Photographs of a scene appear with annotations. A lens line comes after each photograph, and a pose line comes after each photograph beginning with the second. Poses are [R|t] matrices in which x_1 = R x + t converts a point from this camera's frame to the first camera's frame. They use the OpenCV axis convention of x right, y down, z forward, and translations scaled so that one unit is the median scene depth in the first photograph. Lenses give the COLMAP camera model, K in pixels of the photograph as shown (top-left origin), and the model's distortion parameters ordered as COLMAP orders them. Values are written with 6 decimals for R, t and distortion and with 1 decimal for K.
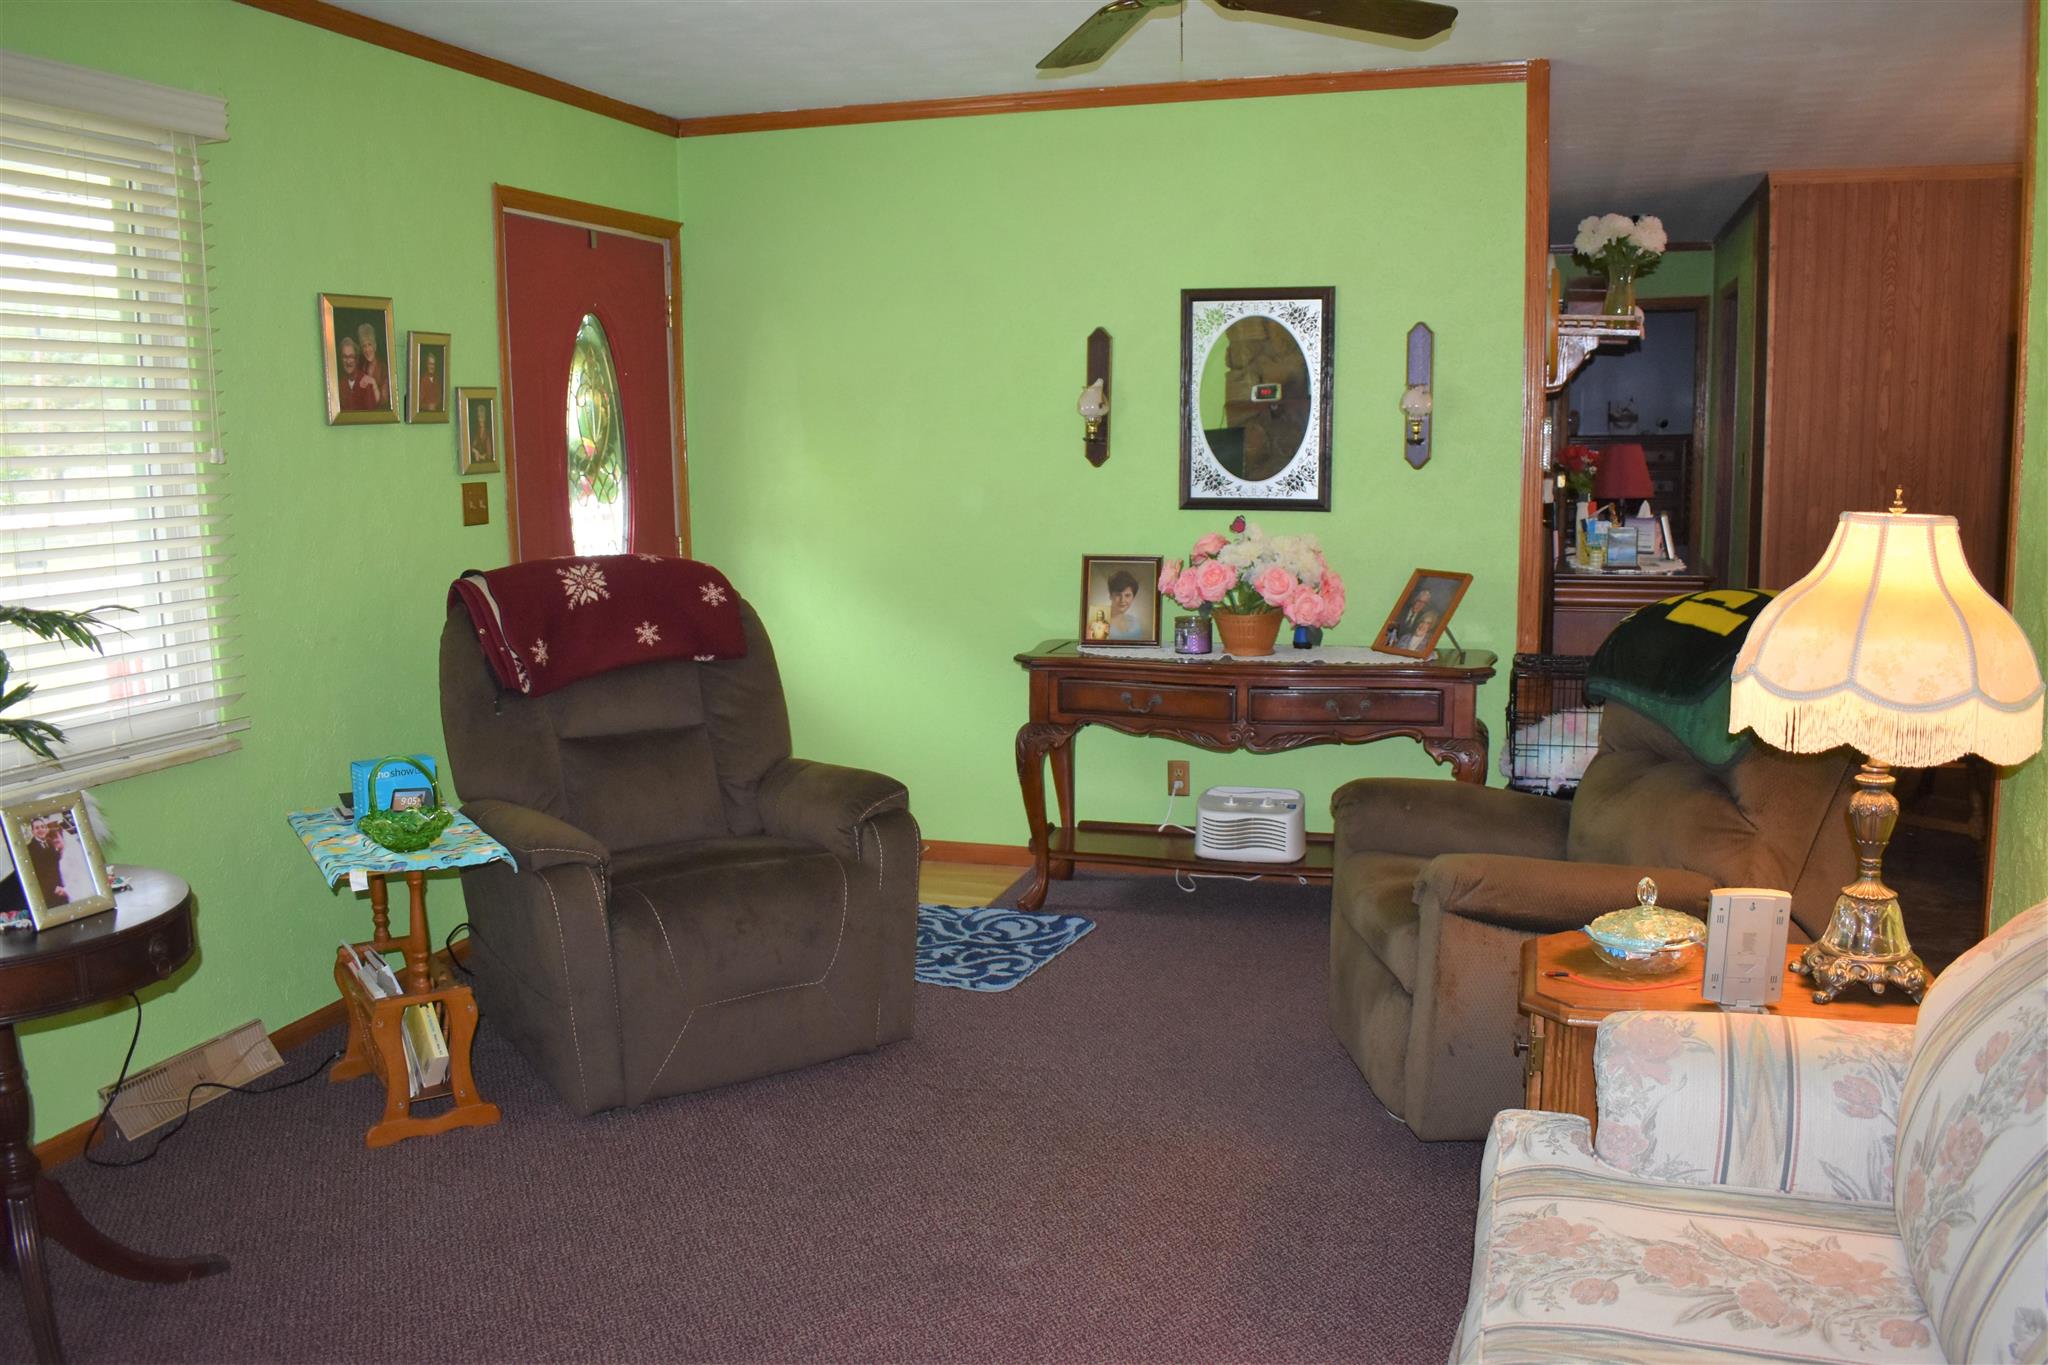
lens RADIAL K [[1659.2, 0, 962.2], [0, 1659.2, 683.8], [0, 0, 1]] dist [-0.089839, 0.002733]
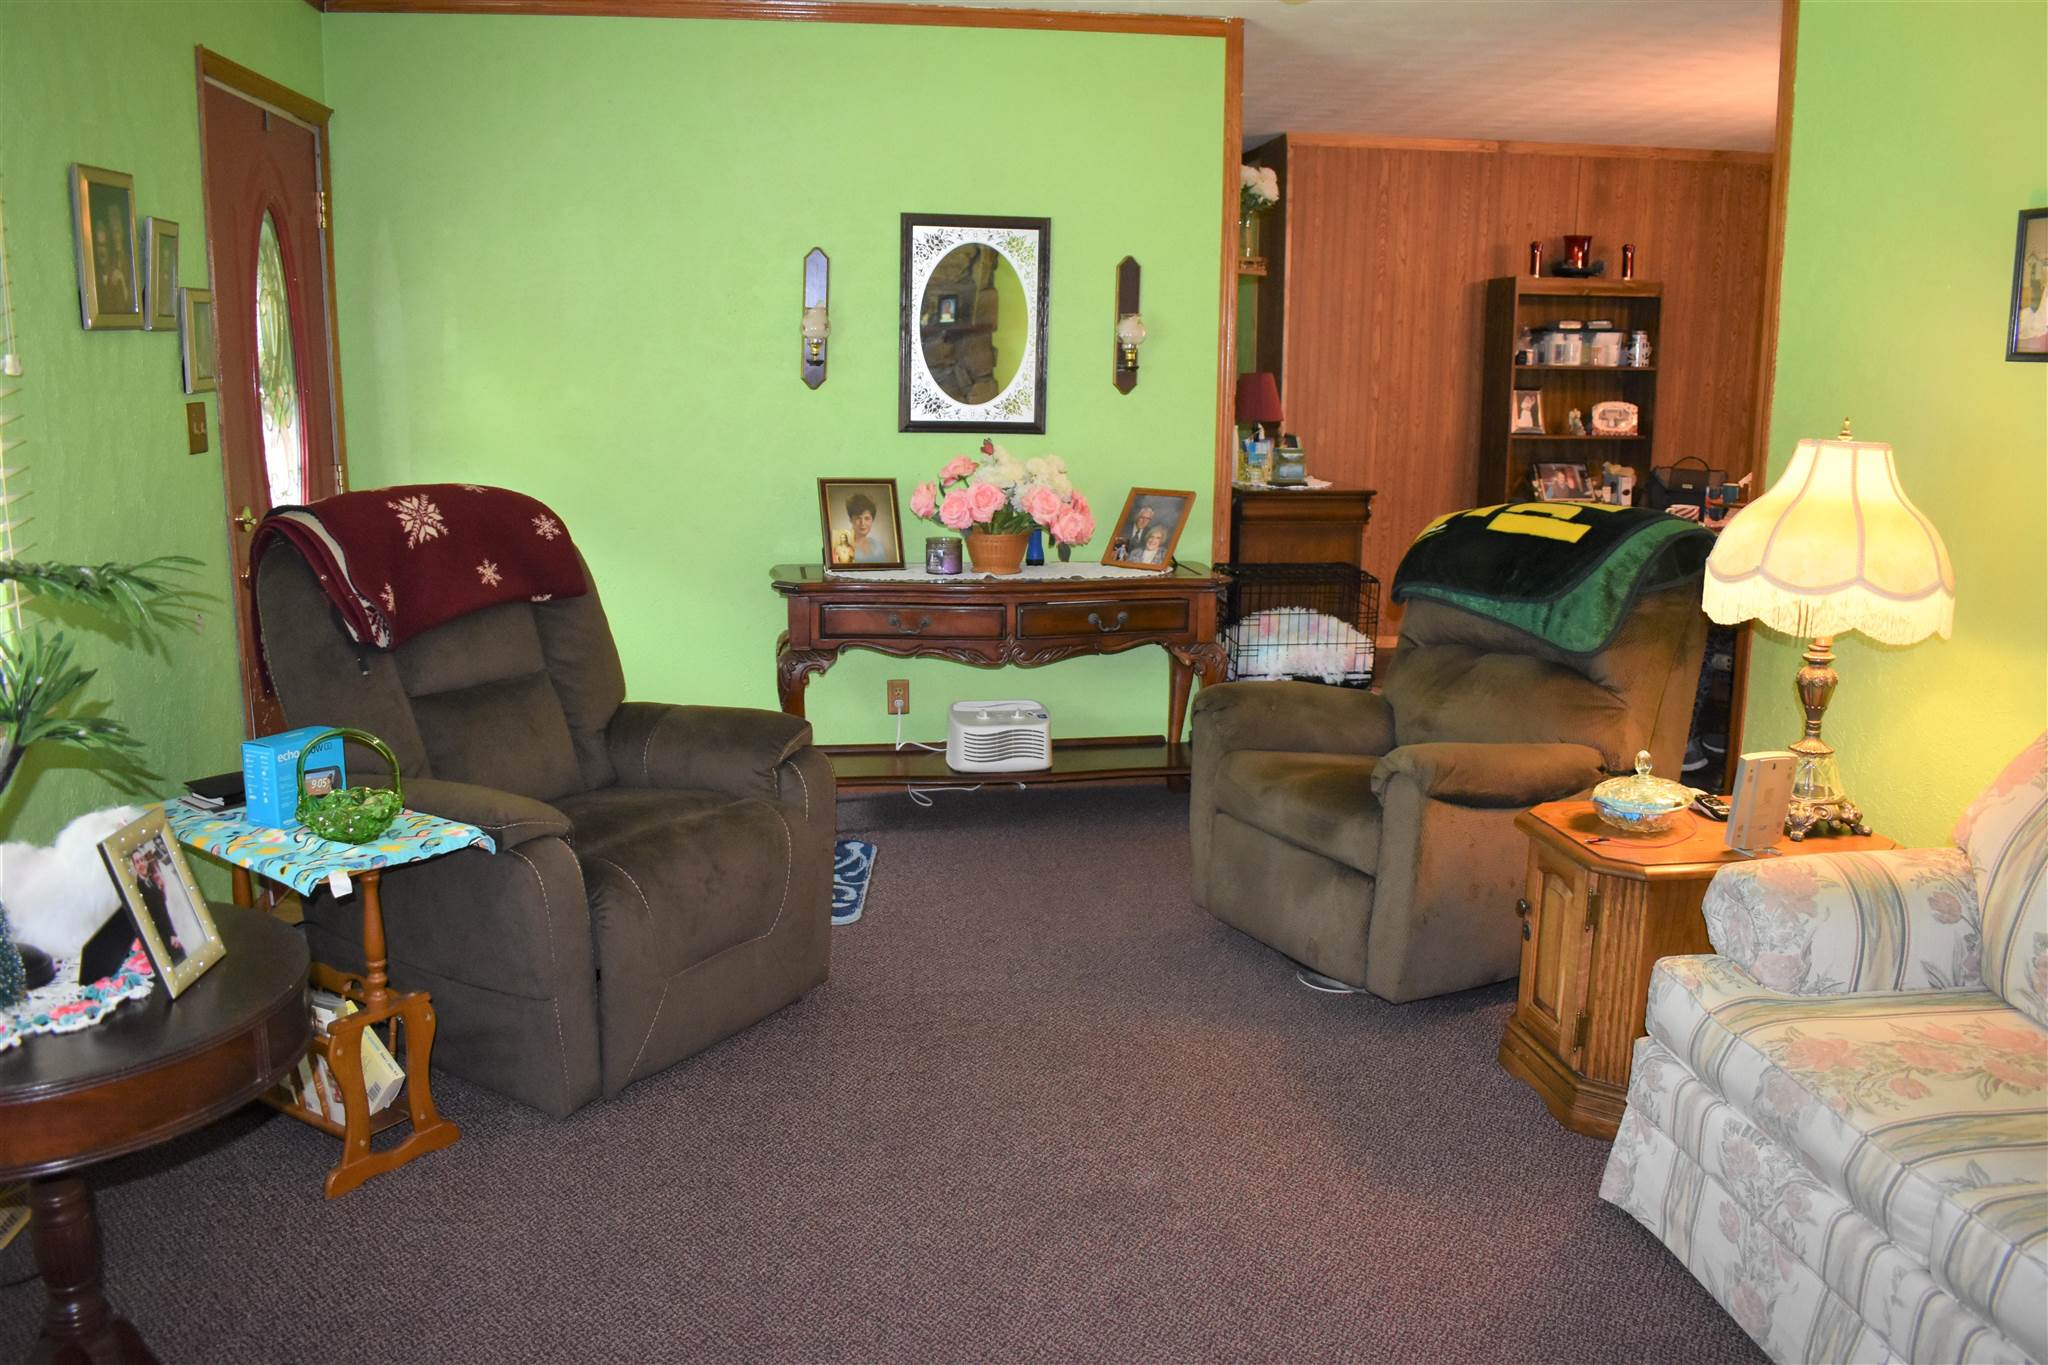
lens RADIAL K [[1595.3, 0, 1024.0], [0, 1595.3, 682.5], [0, 0, 1]] dist [-0.088960, 0.002131]
pose [[0.902650, -0.063434, 0.425674, -0.242346], [0.041508, 0.997299, 0.060599, -0.009152], [-0.428368, -0.037030, 0.902845, 0.089183]]
